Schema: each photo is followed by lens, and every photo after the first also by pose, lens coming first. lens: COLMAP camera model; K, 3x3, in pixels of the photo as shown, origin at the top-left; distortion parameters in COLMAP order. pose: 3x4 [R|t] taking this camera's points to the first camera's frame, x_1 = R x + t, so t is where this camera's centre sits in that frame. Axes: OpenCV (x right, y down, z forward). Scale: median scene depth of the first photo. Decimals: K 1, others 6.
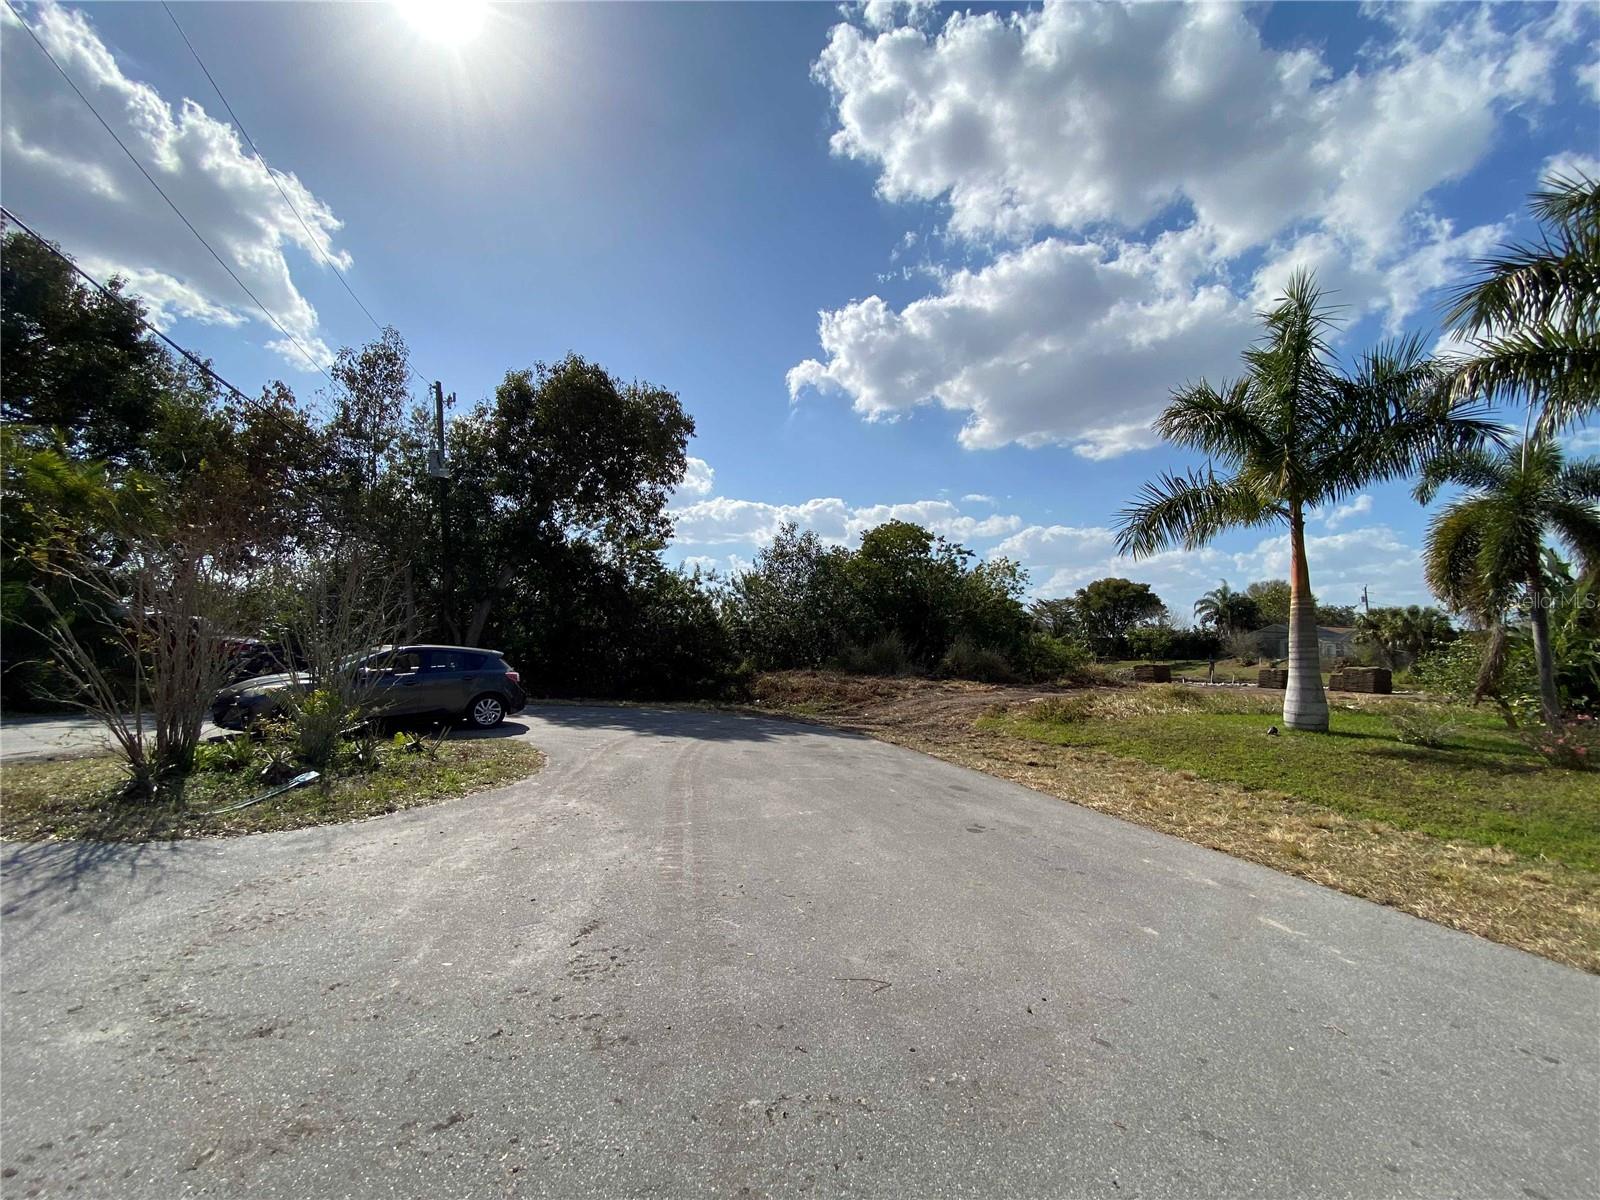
lens RADIAL K [[646.2, 0, 794.7], [0, 646.2, 605.8], [0, 0, 1]] dist [0.003837, -0.014273]
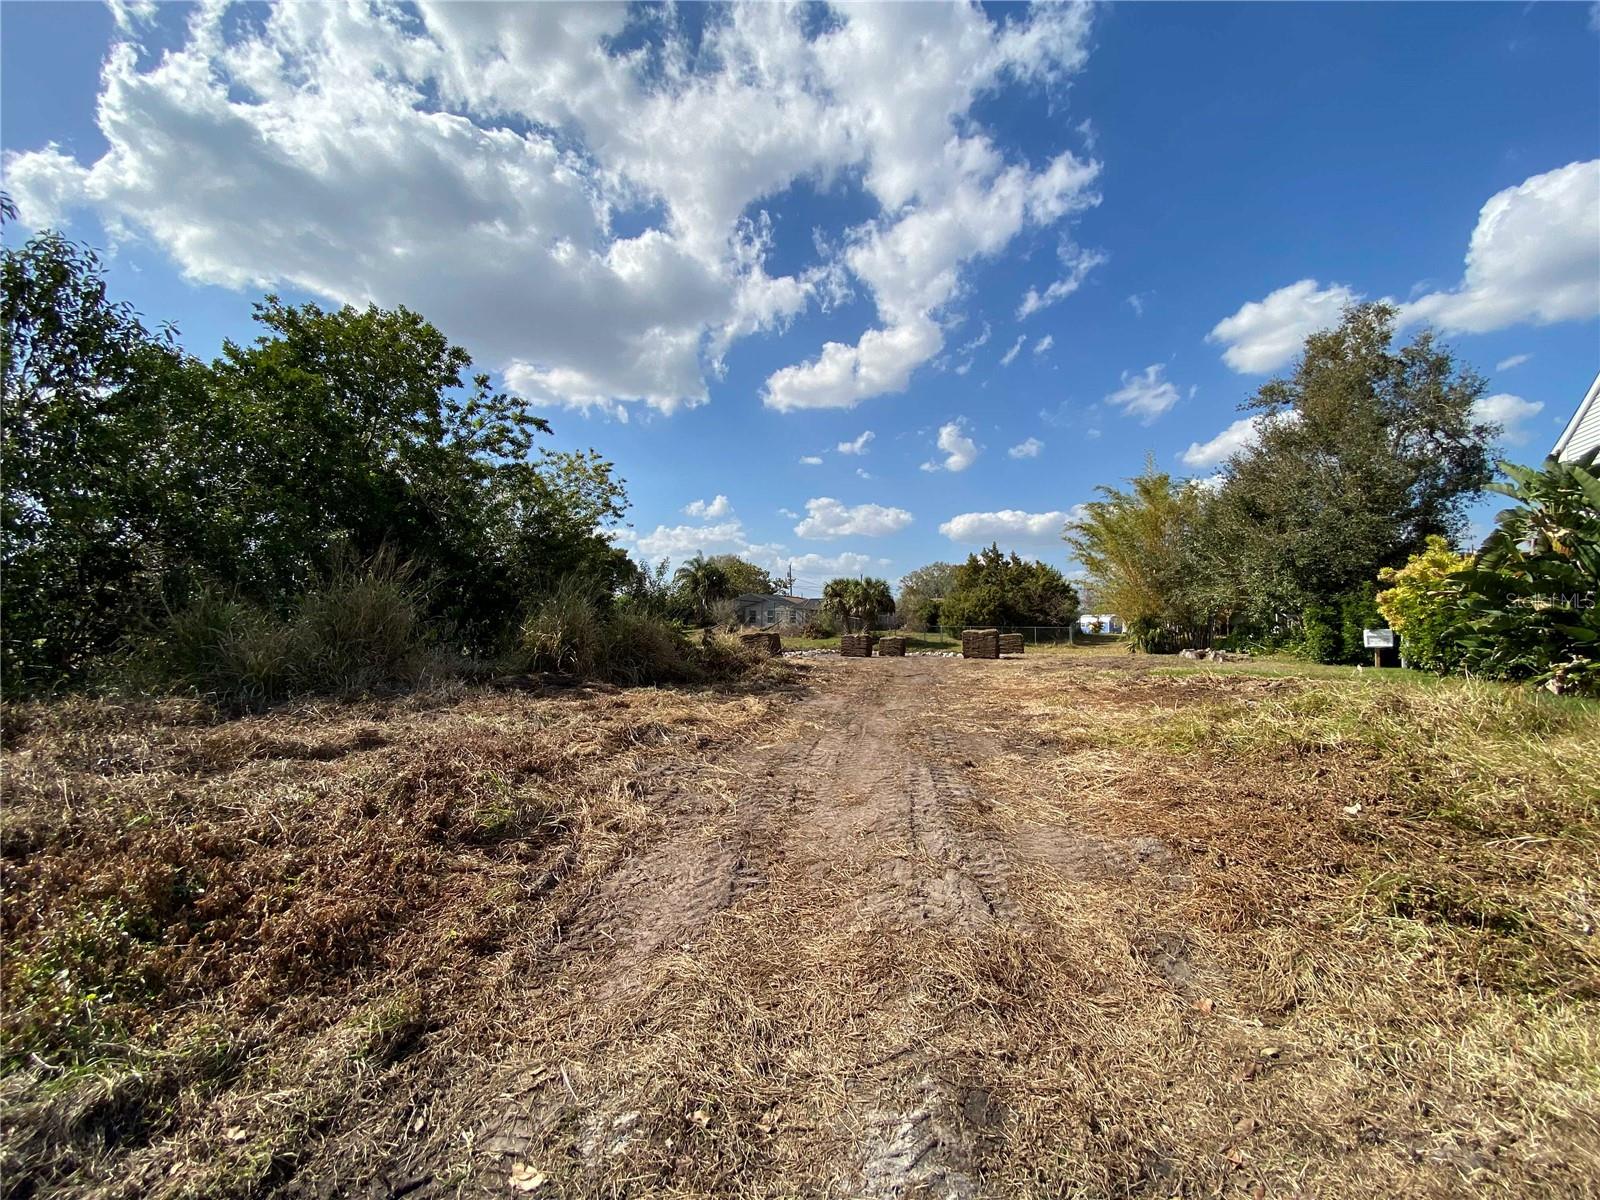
lens RADIAL K [[646.2, 0, 791.2], [0, 646.2, 626.7], [0, 0, 1]] dist [0.003837, -0.014273]
pose [[0.668826, -0.018439, 0.743191, 0.015944], [-0.036771, 0.997648, 0.057844, 0.017925], [-0.742509, -0.066015, 0.666575, 0.226479]]
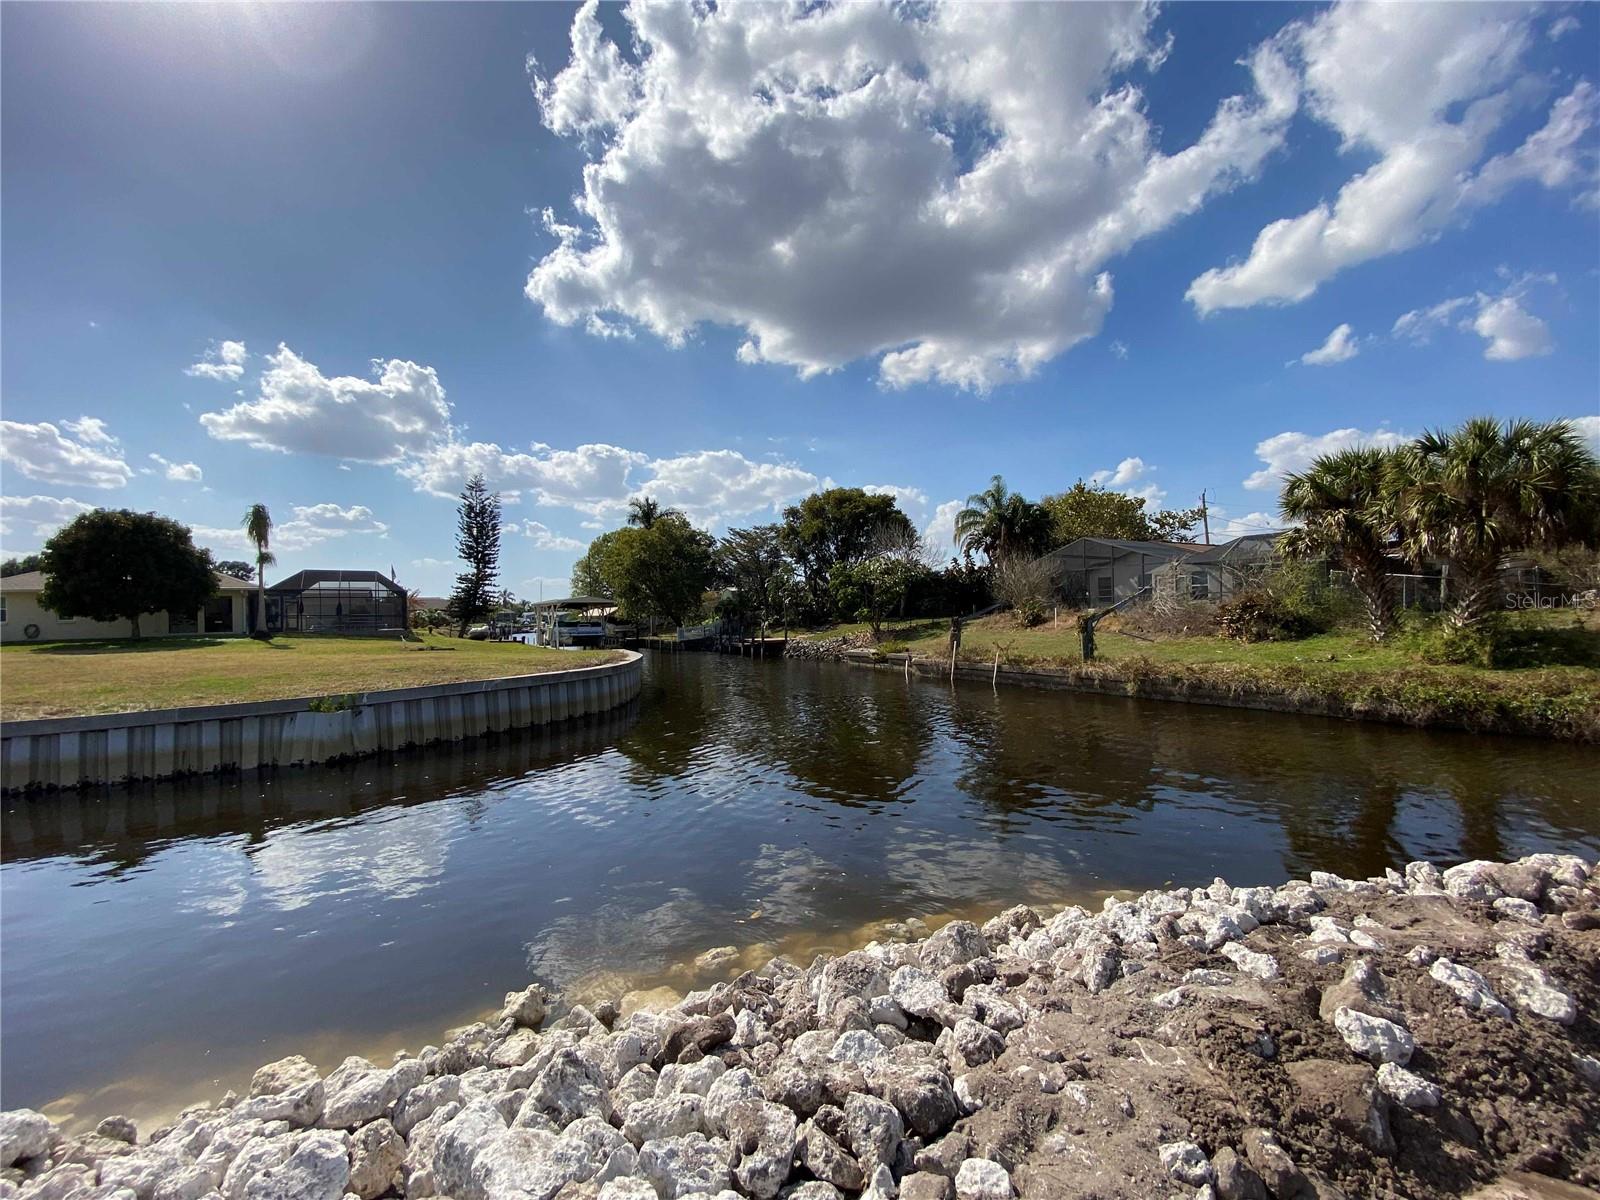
lens RADIAL K [[646.2, 0, 791.8], [0, 646.2, 596.7], [0, 0, 1]] dist [0.003837, -0.014273]
pose [[0.970921, -0.038170, 0.236336, 0.374459], [0.030458, 0.998880, 0.036200, 0.044056], [-0.237453, -0.027949, 0.970997, 0.520941]]
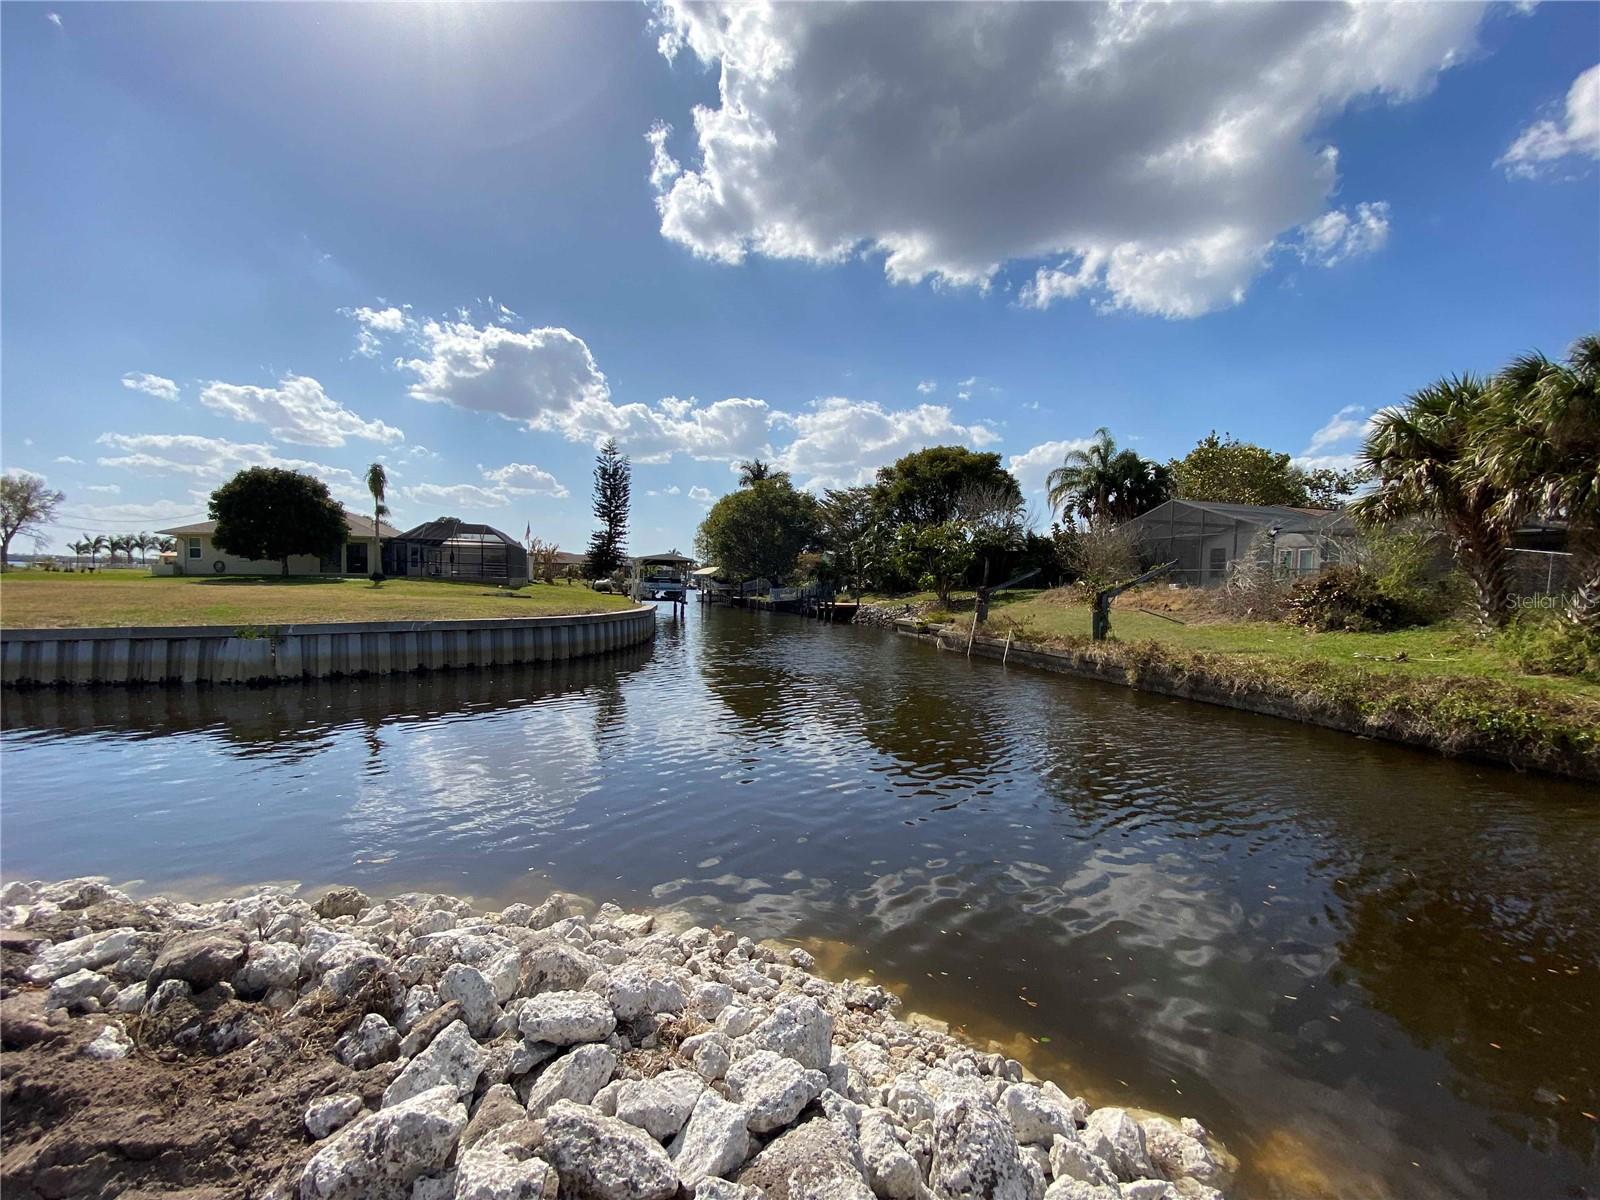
lens RADIAL K [[646.2, 0, 795.0], [0, 646.2, 602.7], [0, 0, 1]] dist [0.003837, -0.014273]
pose [[0.999887, -0.004630, -0.014324, 0.462145], [0.005957, 0.995548, 0.094069, 0.048662], [0.013824, -0.094143, 0.995463, 0.523932]]
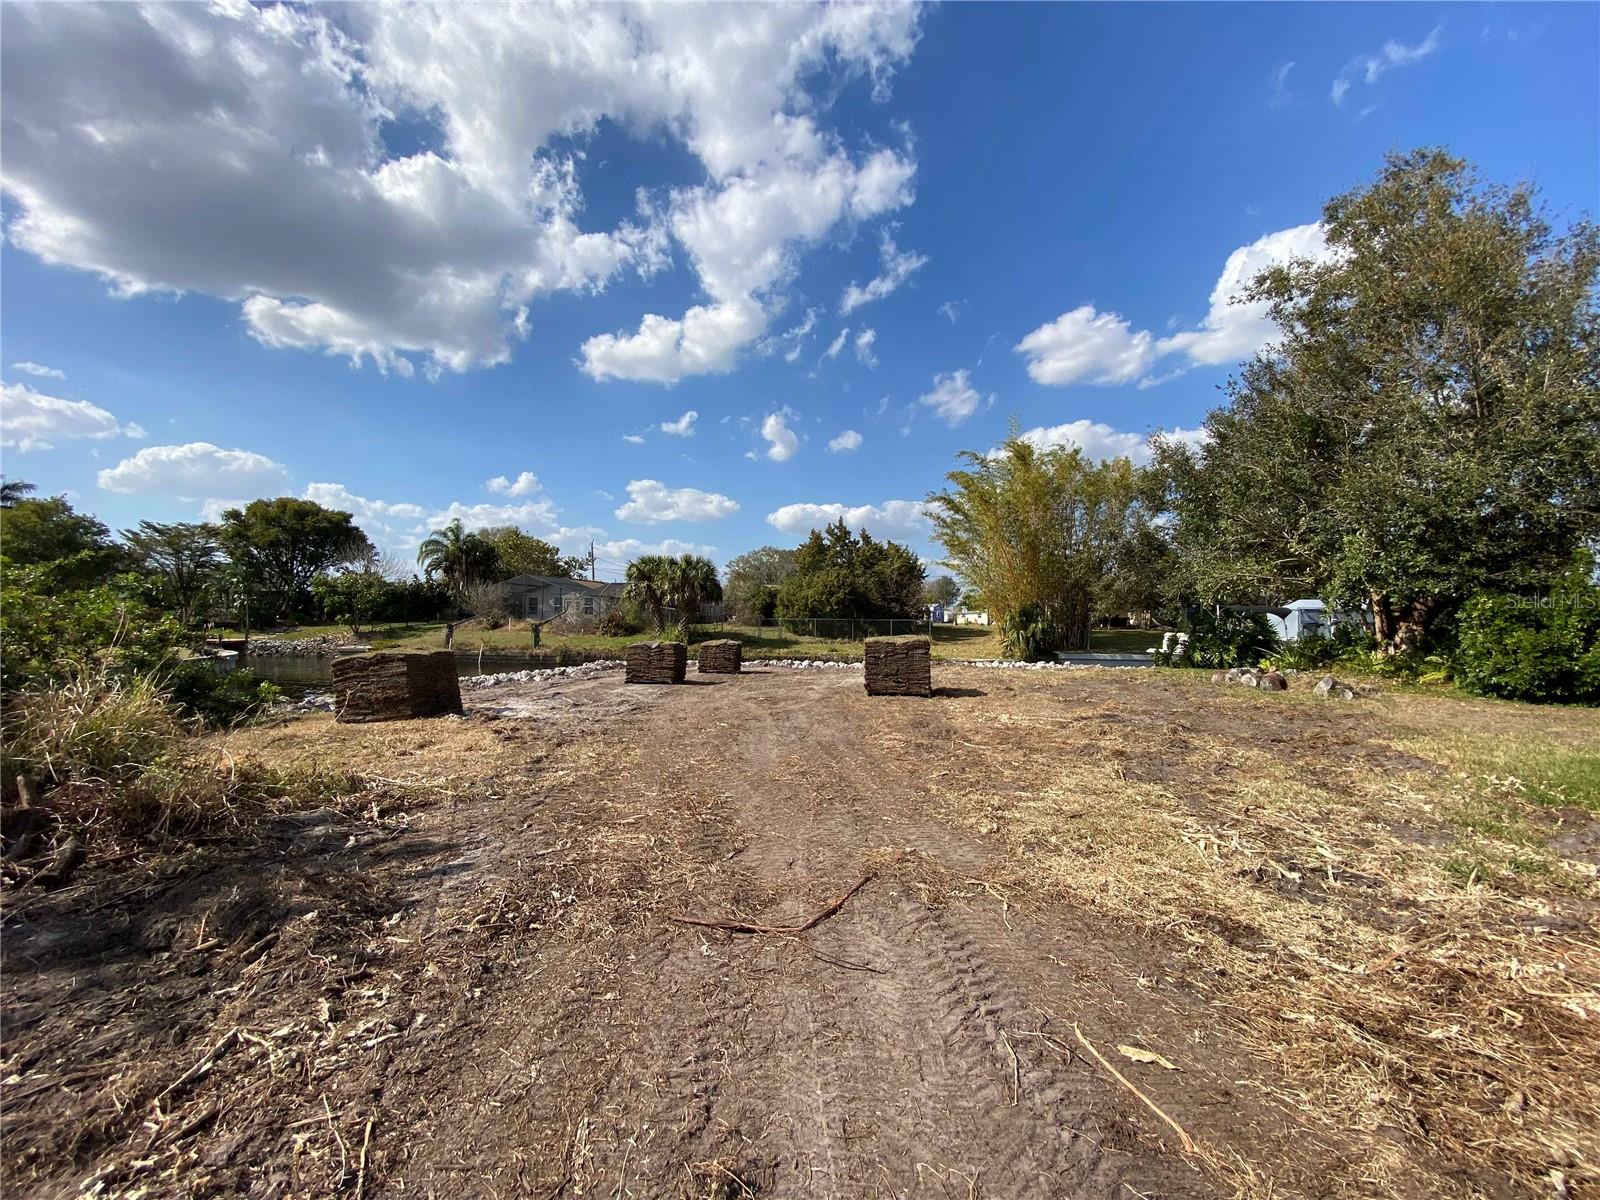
lens RADIAL K [[646.2, 0, 801.0], [0, 646.2, 610.3], [0, 0, 1]] dist [0.003837, -0.014273]
pose [[0.431079, -0.012147, 0.902232, 0.165882], [-0.050829, 0.997995, 0.037721, 0.023292], [-0.900881, -0.062120, 0.429597, 0.327439]]
